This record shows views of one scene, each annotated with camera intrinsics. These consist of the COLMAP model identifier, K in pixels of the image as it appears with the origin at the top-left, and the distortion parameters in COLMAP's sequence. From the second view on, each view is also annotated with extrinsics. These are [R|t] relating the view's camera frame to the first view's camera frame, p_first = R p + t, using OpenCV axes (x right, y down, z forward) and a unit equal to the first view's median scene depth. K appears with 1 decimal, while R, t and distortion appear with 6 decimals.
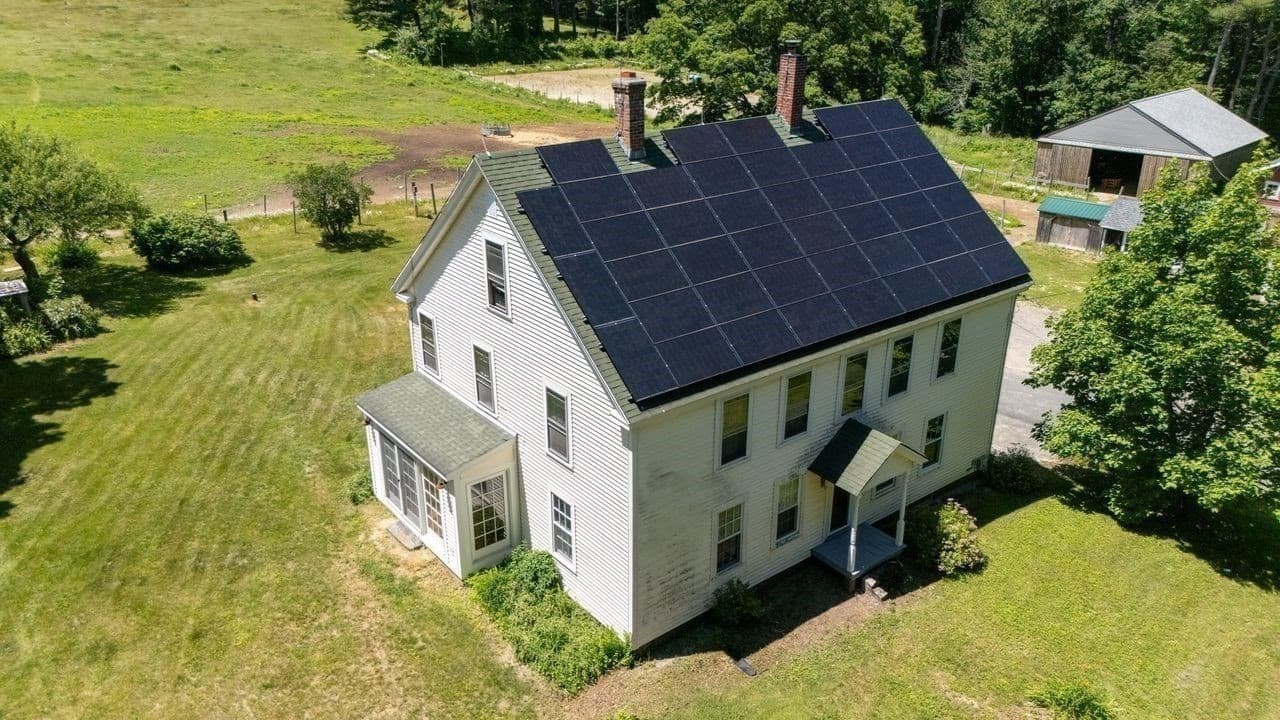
lens RADIAL K [[913.3, 0, 640.0], [0, 913.3, 360.0], [0, 0, 1]] dist [-0.000831, -0.002234]
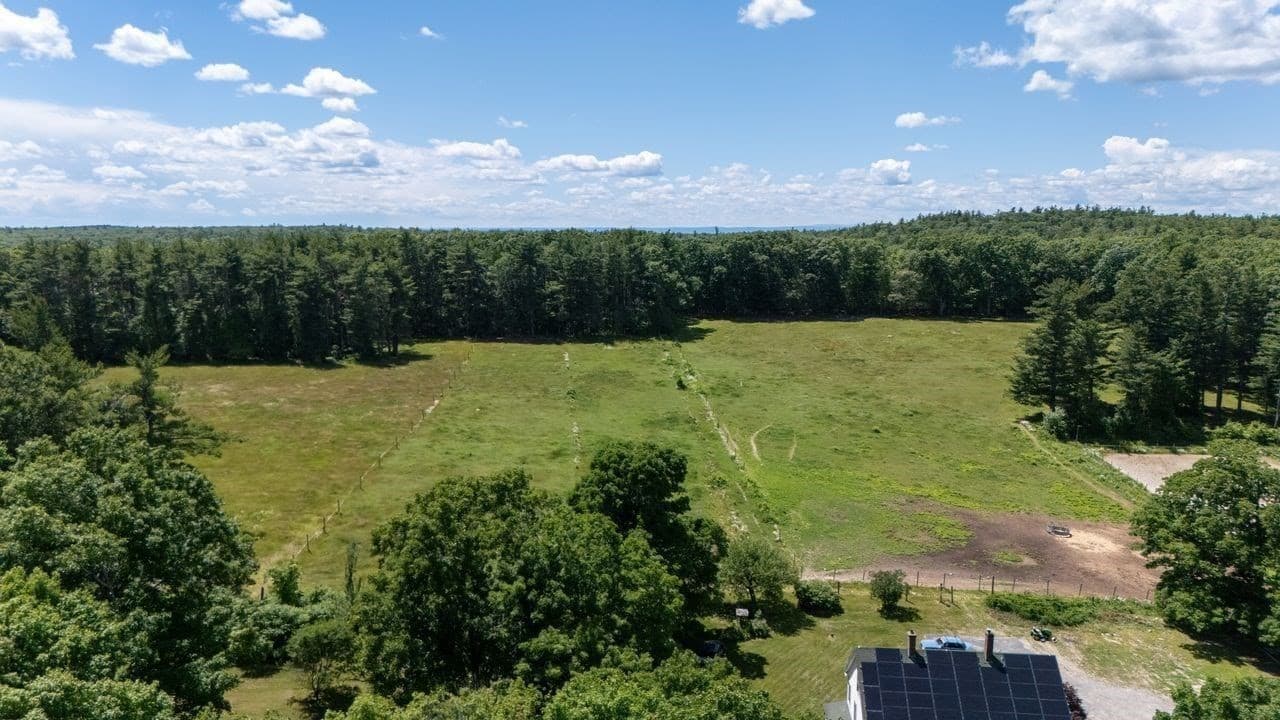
lens RADIAL K [[913.3, 0, 640.0], [0, 913.3, 360.0], [0, 0, 1]] dist [-0.000831, -0.002234]
pose [[0.719852, 0.092359, -0.687956, 0.649820], [-0.272771, 0.949015, -0.158011, -0.207953], [0.638286, 0.301399, 0.708343, -0.987836]]
